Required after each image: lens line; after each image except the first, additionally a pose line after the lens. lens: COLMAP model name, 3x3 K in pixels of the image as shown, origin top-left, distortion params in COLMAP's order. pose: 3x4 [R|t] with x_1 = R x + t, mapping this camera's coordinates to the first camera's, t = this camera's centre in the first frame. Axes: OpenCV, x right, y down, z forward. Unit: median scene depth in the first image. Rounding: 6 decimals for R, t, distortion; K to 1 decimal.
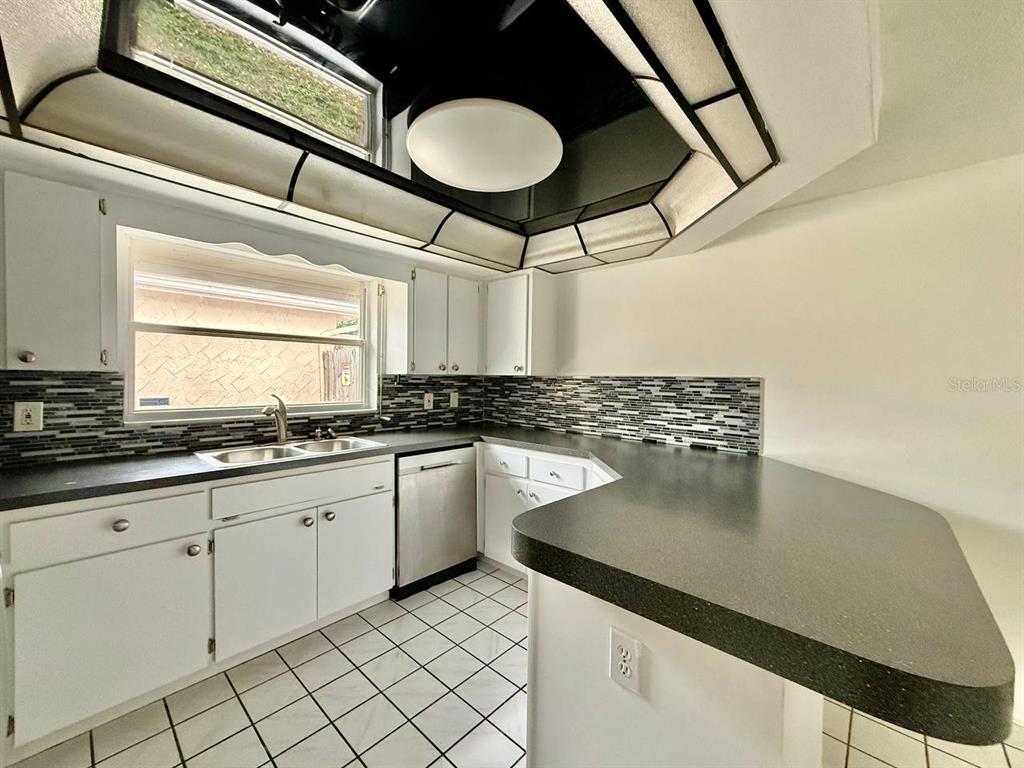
lens RADIAL K [[408.7, 0, 510.7], [0, 408.7, 383.5], [0, 0, 1]] dist [-0.003077, 0.000091]
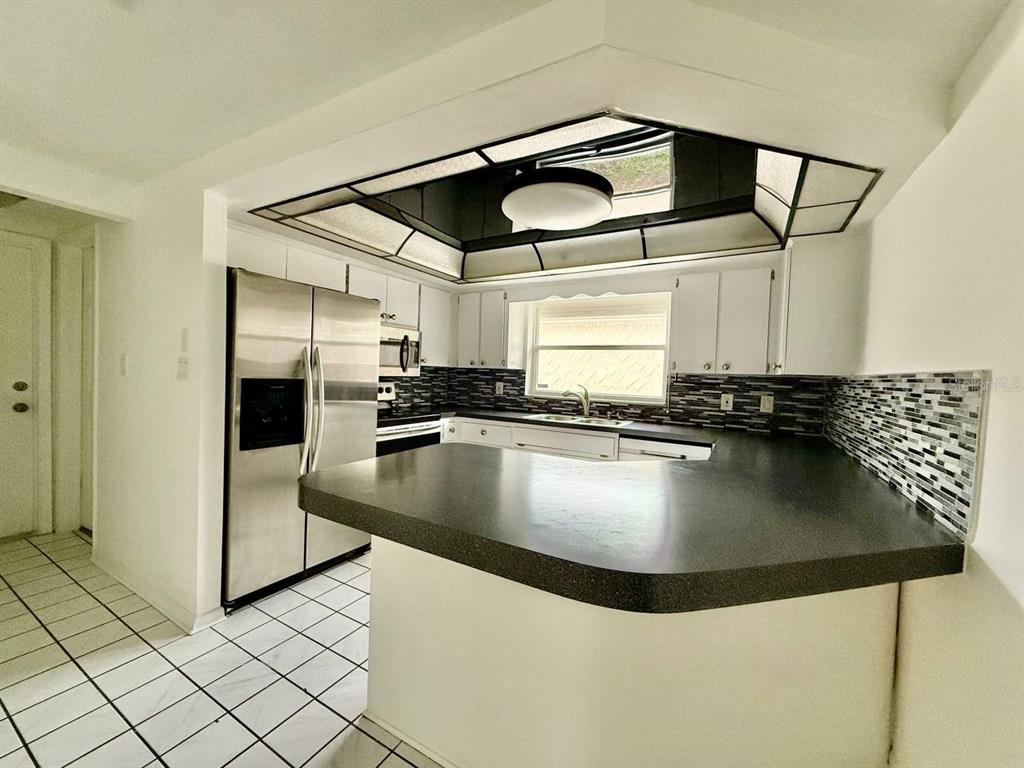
lens RADIAL K [[408.7, 0, 511.5], [0, 408.7, 383.8], [0, 0, 1]] dist [-0.003077, 0.000091]
pose [[0.221575, 0.021539, -0.974905, 0.699383], [-0.047662, 0.998800, 0.011234, 0.014616], [0.973978, 0.043977, 0.222336, 0.308242]]
